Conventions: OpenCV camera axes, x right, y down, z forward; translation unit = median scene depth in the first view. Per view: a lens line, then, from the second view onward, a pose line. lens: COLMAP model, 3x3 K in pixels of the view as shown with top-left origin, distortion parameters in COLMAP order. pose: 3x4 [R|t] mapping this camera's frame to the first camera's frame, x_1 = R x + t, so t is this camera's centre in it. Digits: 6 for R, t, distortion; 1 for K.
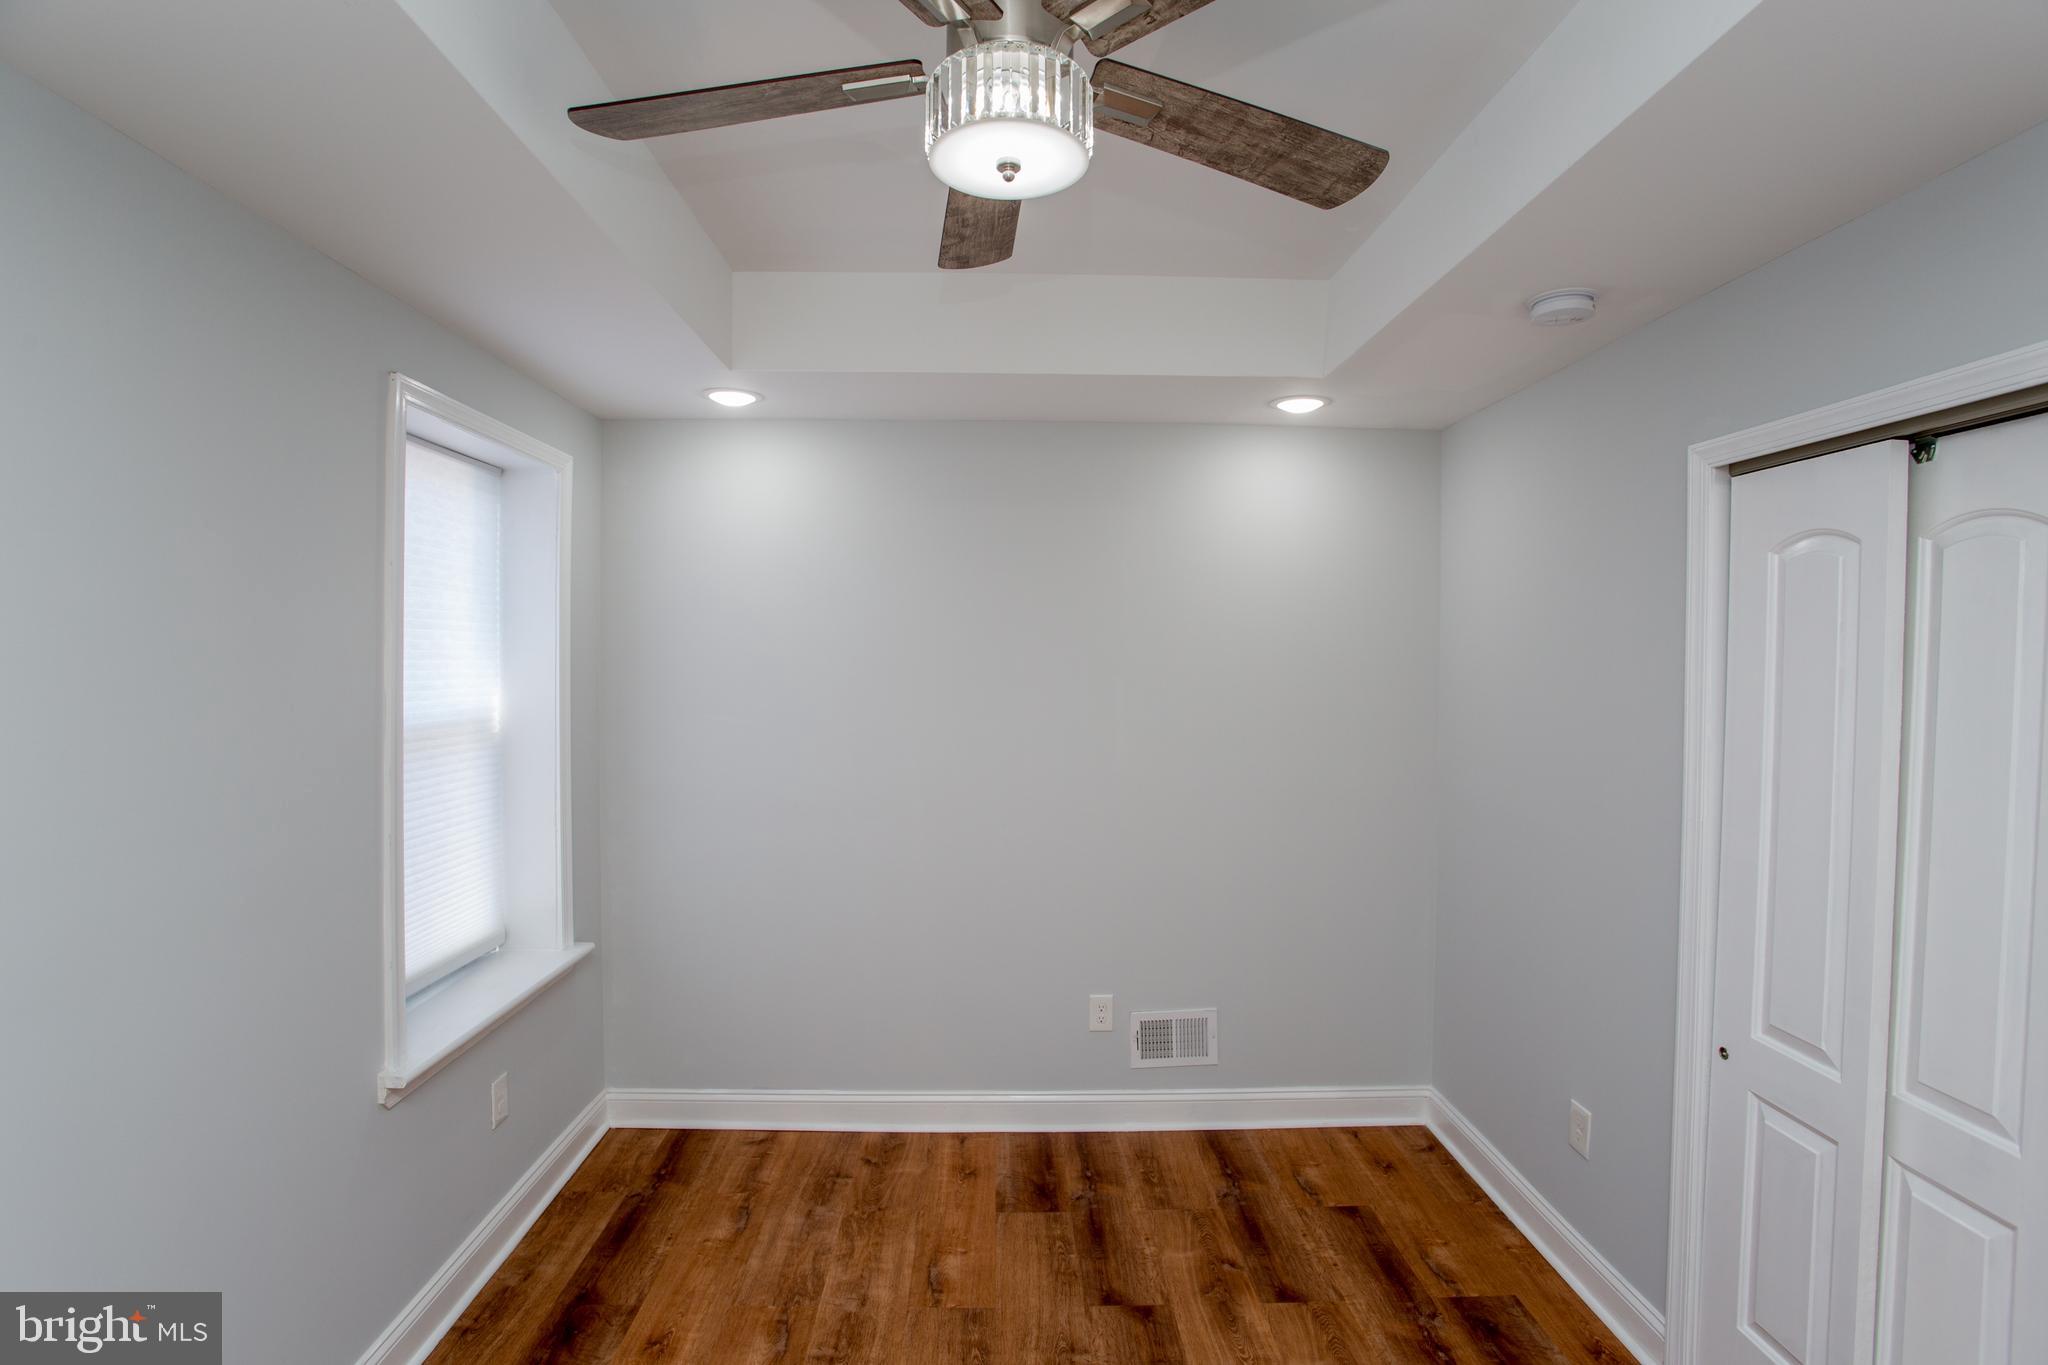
lens RADIAL K [[1001.4, 0, 1018.9], [0, 1001.4, 671.2], [0, 0, 1]] dist [-0.080461, 0.032390]
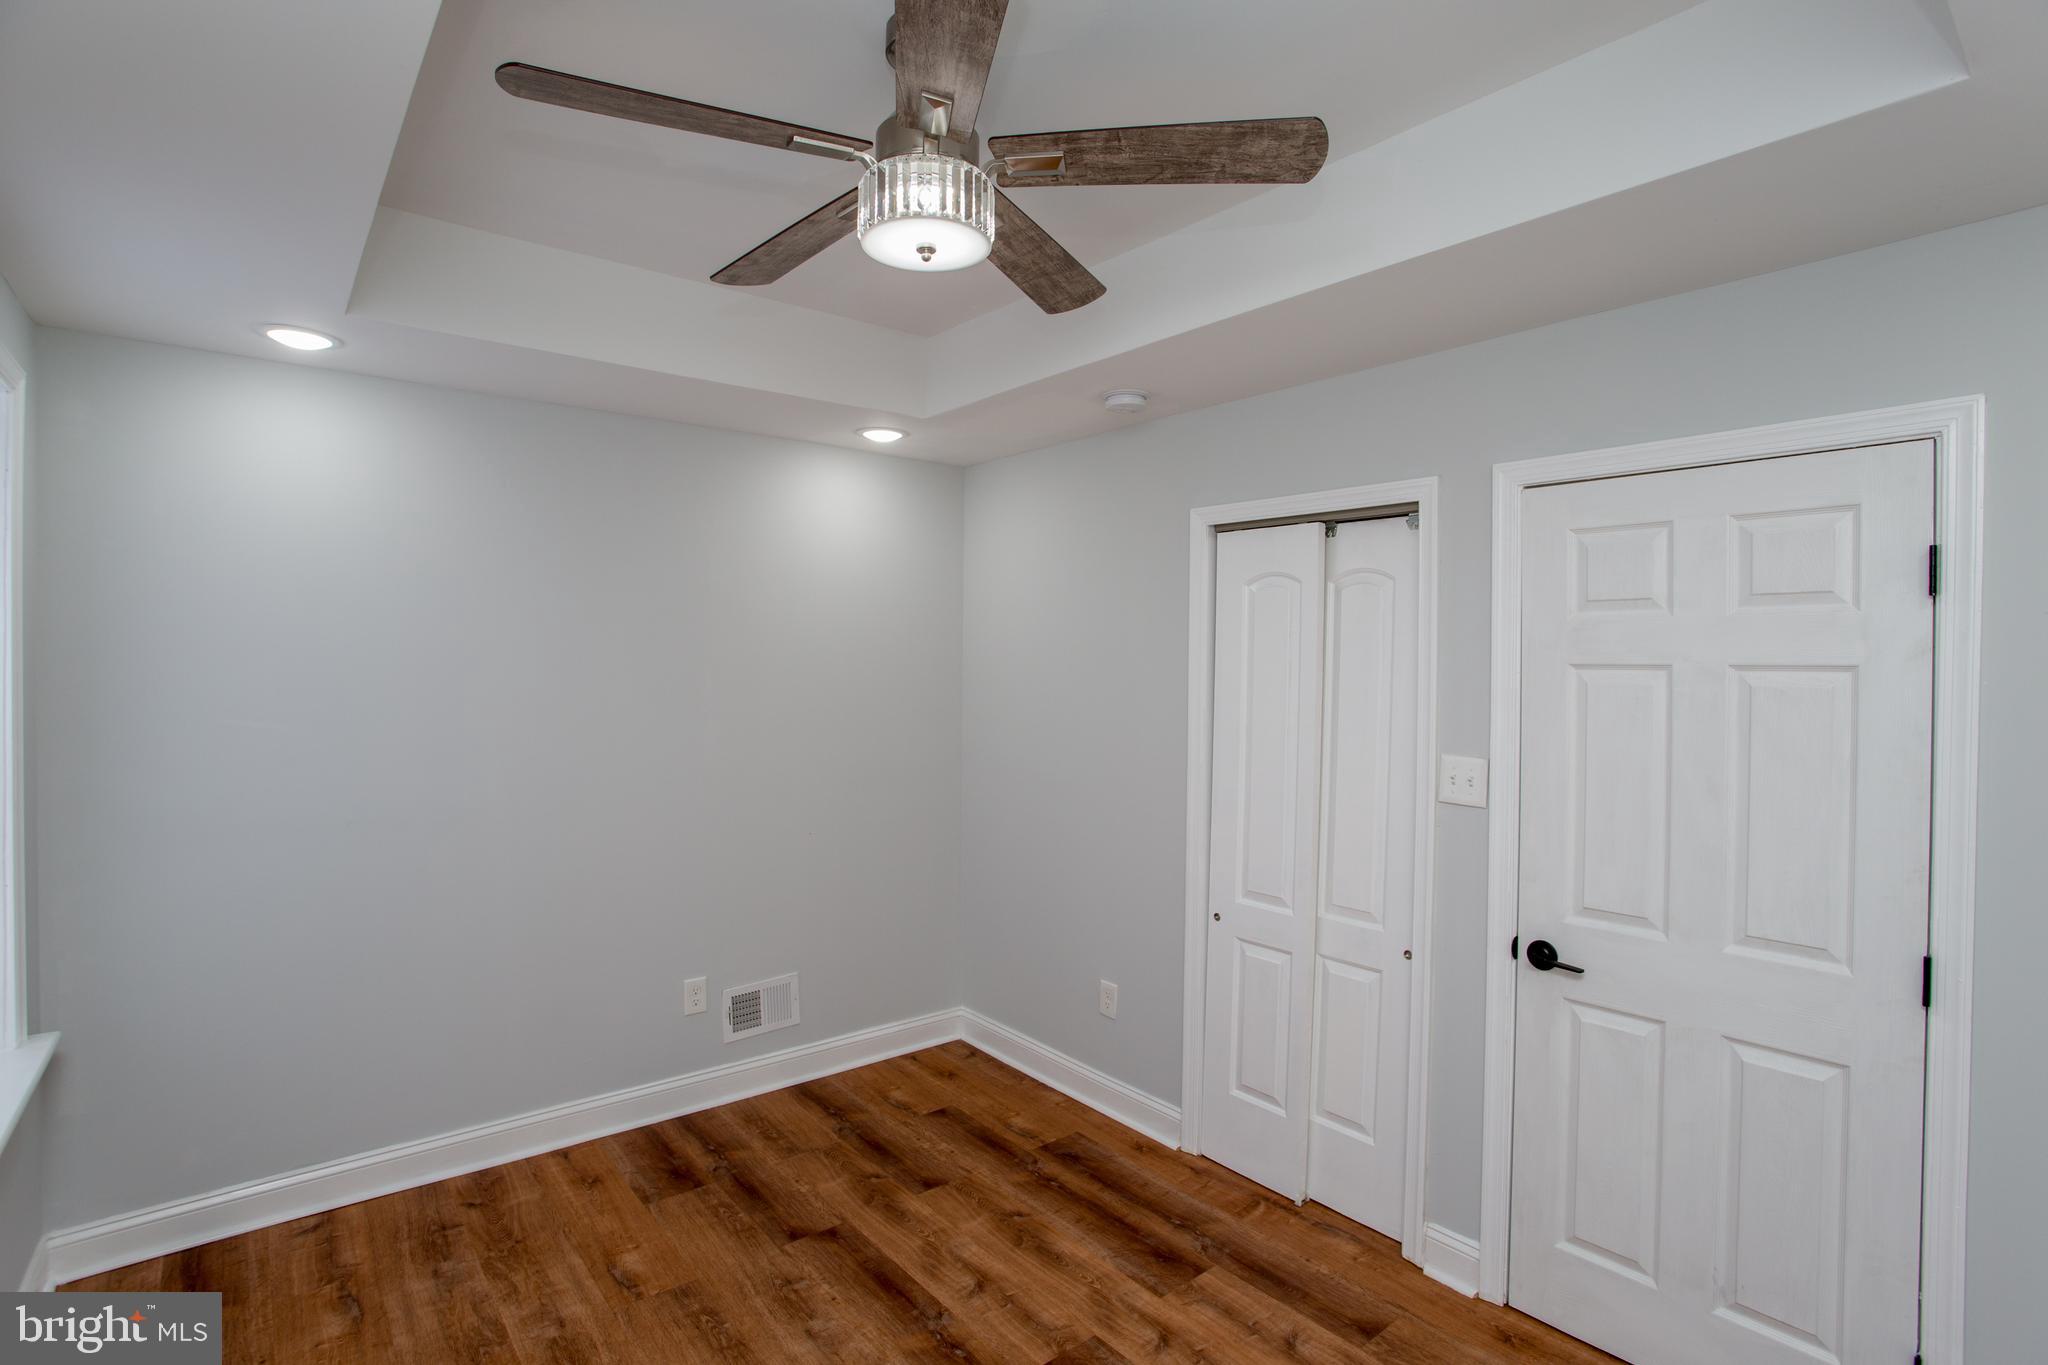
lens RADIAL K [[1018.9, 0, 1029.7], [0, 1018.9, 672.4], [0, 0, 1]] dist [-0.076564, 0.030939]
pose [[0.776394, -0.005190, 0.630226, -0.365808], [0.002640, 0.999984, 0.004983, 0.005351], [-0.630242, -0.002204, 0.776396, -0.032141]]
